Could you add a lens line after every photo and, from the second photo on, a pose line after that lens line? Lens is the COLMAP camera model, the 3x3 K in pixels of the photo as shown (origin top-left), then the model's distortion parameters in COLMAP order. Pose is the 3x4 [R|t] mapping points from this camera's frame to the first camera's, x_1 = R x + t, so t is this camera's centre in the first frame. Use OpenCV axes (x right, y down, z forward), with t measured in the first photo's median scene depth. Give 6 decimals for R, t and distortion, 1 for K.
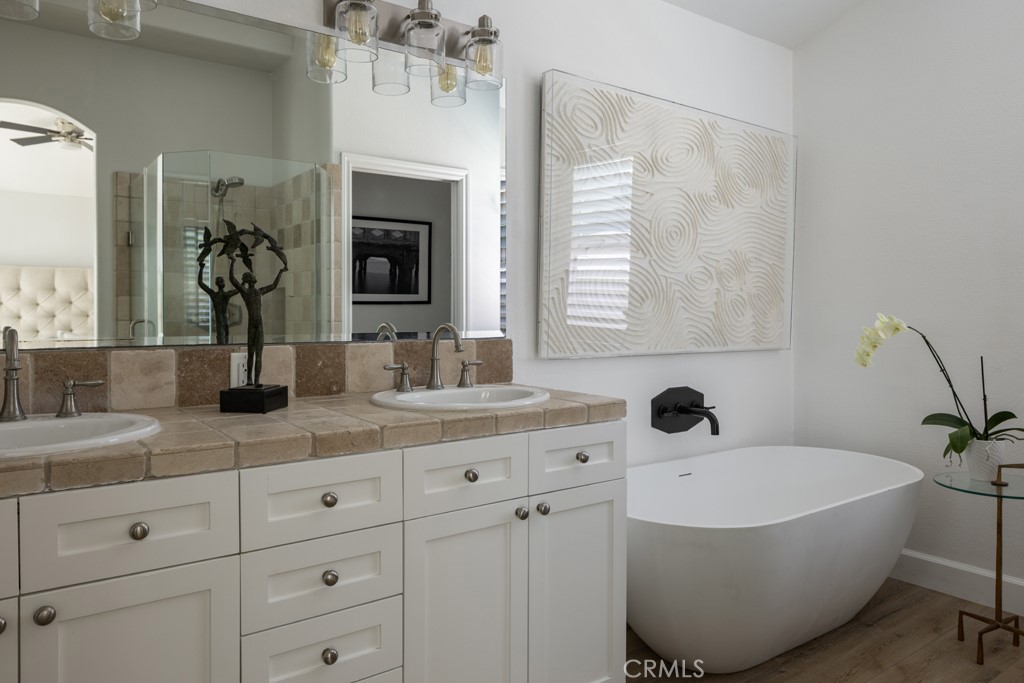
lens RADIAL K [[698.0, 0, 487.5], [0, 698.0, 325.5], [0, 0, 1]] dist [-0.002687, -0.004465]
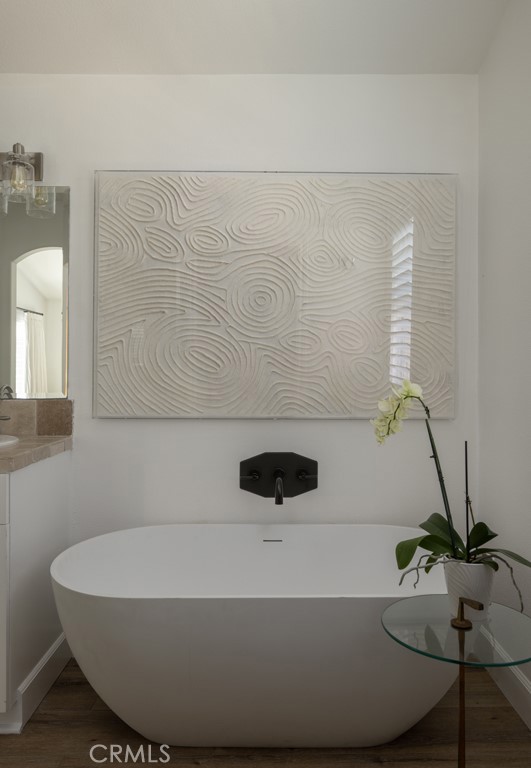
lens RADIAL K [[523.9, 0, 265.5], [0, 523.9, 384.0], [0, 0, 1]] dist [-0.029313, 0.001634]
pose [[0.815354, 0.005062, -0.578941, 0.731201], [-0.008426, 0.999960, -0.003123, -0.007323], [0.578901, 0.007424, 0.815364, 0.397568]]
